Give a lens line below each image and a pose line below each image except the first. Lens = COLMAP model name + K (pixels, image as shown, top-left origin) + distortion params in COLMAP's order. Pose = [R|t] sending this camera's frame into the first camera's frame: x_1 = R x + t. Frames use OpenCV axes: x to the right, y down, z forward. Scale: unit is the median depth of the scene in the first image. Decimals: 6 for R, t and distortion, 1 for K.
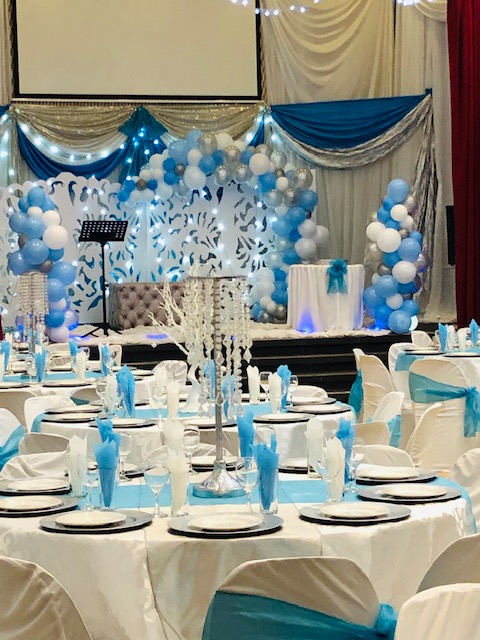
lens RADIAL K [[1453.6, 0, 235.0], [0, 1453.6, 320.5], [0, 0, 1]] dist [0.227001, 0.000000]
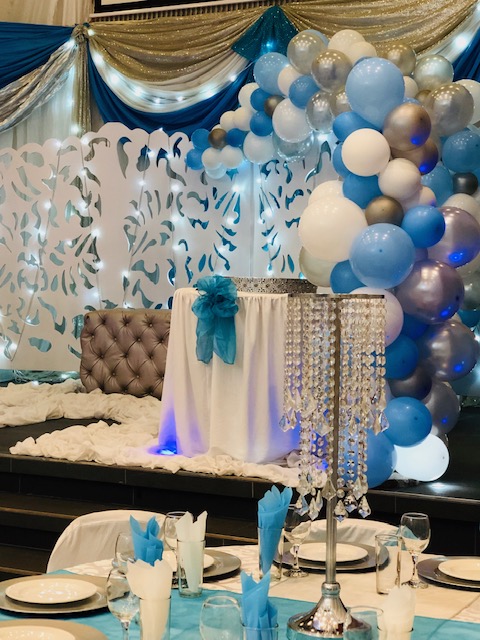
lens RADIAL K [[1154.4, 0, 237.3], [0, 1154.4, 319.0], [0, 0, 1]] dist [0.093134, 0.000000]
pose [[0.742309, 0.054935, -0.667802, 0.242658], [-0.057815, 0.998168, 0.017846, -0.031263], [0.667558, 0.025362, 0.744125, 0.666821]]
